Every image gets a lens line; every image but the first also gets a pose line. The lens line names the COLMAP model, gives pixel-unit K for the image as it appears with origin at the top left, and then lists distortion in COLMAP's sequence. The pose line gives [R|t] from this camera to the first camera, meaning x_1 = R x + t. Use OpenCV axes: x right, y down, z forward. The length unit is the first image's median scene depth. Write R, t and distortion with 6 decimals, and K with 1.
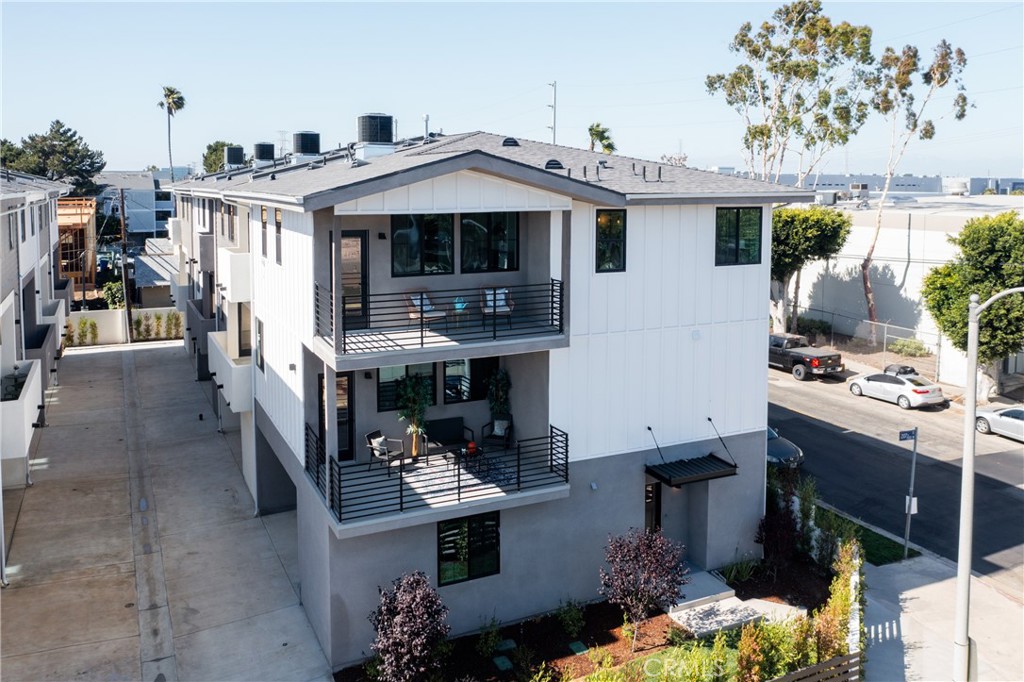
lens RADIAL K [[854.1, 0, 553.9], [0, 854.1, 243.2], [0, 0, 1]] dist [-0.036175, 0.019909]
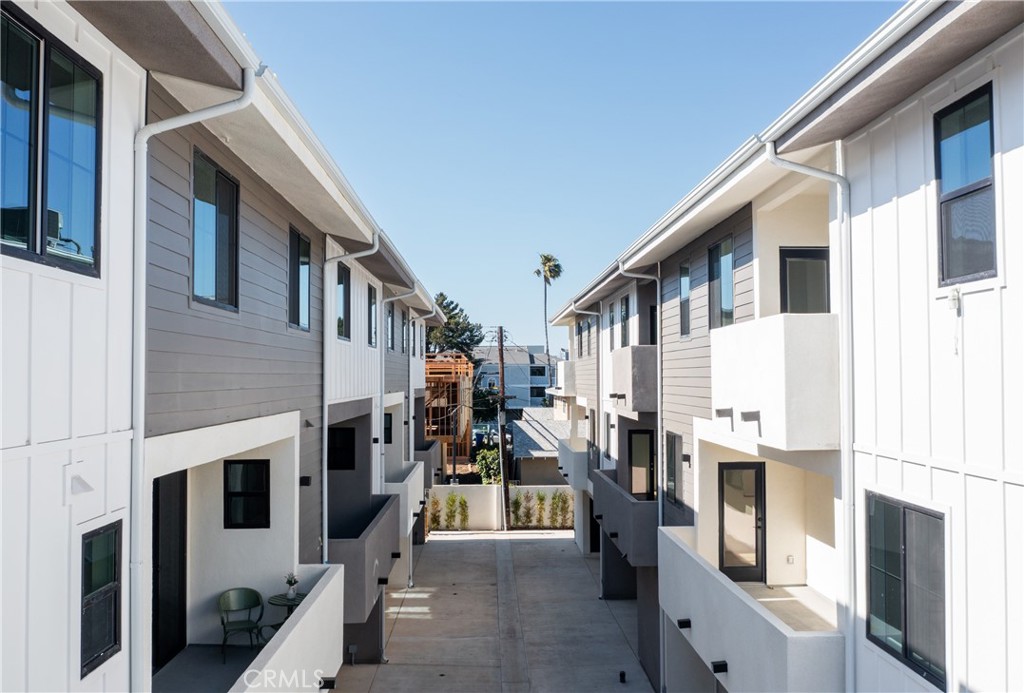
lens RADIAL K [[854.1, 0, 514.7], [0, 854.1, 348.4], [0, 0, 1]] dist [-0.036175, 0.019909]
pose [[0.900367, -0.023846, -0.434478, -0.159097], [-0.021888, 0.994751, -0.099954, 0.032051], [0.434581, 0.099505, 0.895119, 0.306271]]
